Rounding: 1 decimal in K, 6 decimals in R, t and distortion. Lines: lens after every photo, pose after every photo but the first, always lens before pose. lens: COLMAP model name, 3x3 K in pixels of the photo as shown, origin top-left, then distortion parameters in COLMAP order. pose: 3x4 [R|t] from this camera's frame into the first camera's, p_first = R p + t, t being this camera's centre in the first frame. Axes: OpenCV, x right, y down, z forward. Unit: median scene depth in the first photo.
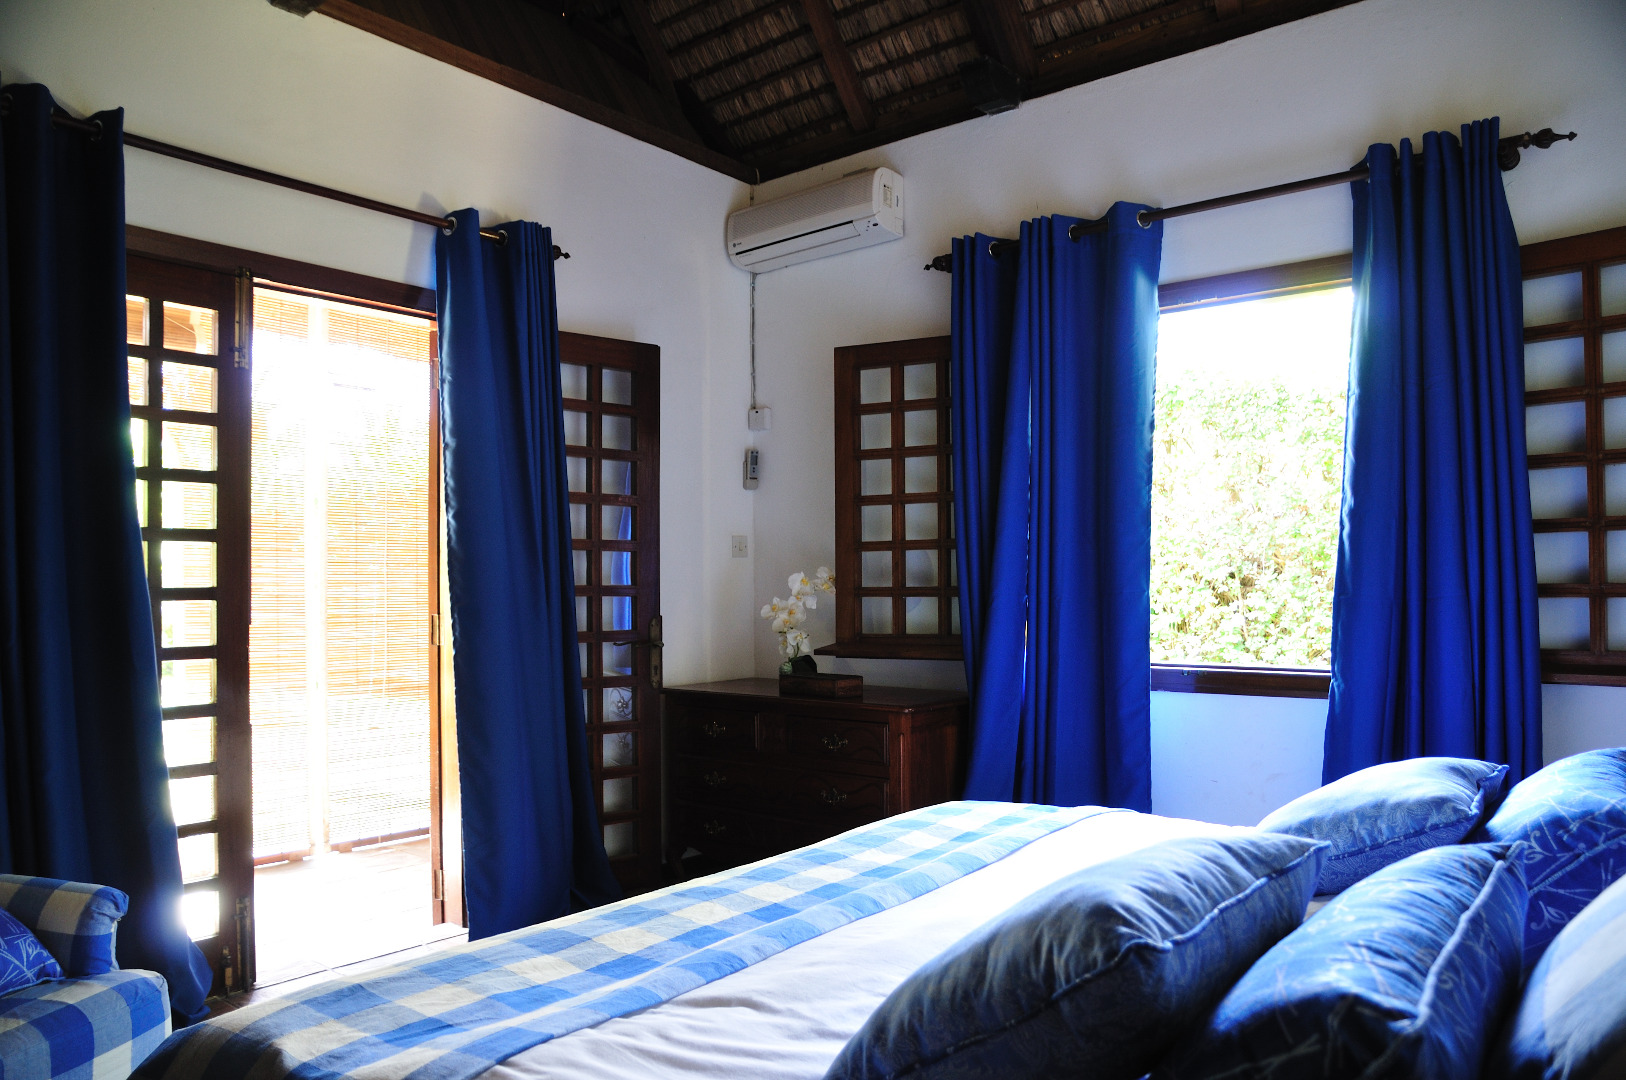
lens RADIAL K [[1110.7, 0, 812.1], [0, 1110.7, 562.6], [0, 0, 1]] dist [-0.071715, 0.058506]
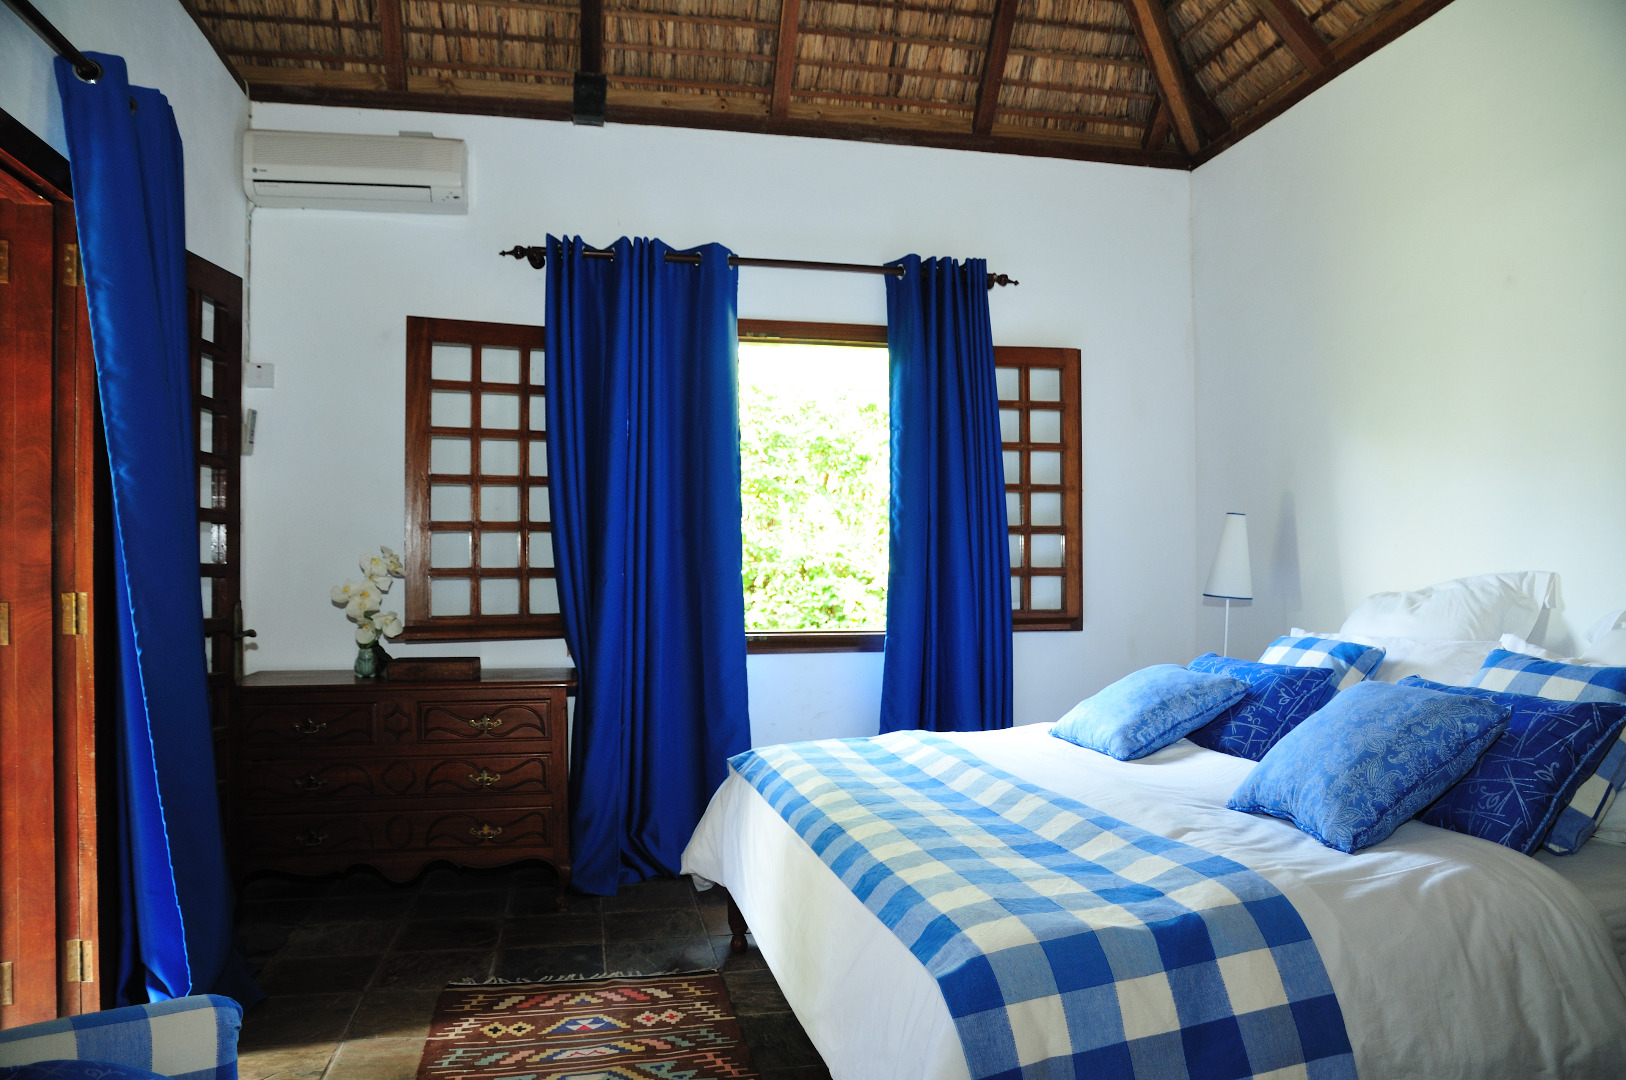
lens RADIAL K [[1110.7, 0, 812.1], [0, 1110.7, 562.6], [0, 0, 1]] dist [-0.071715, 0.058506]
pose [[0.639162, 0.010709, 0.768998, -0.560471], [-0.014829, 0.999889, -0.001599, 0.014803], [-0.768930, -0.010382, 0.639249, 0.158858]]
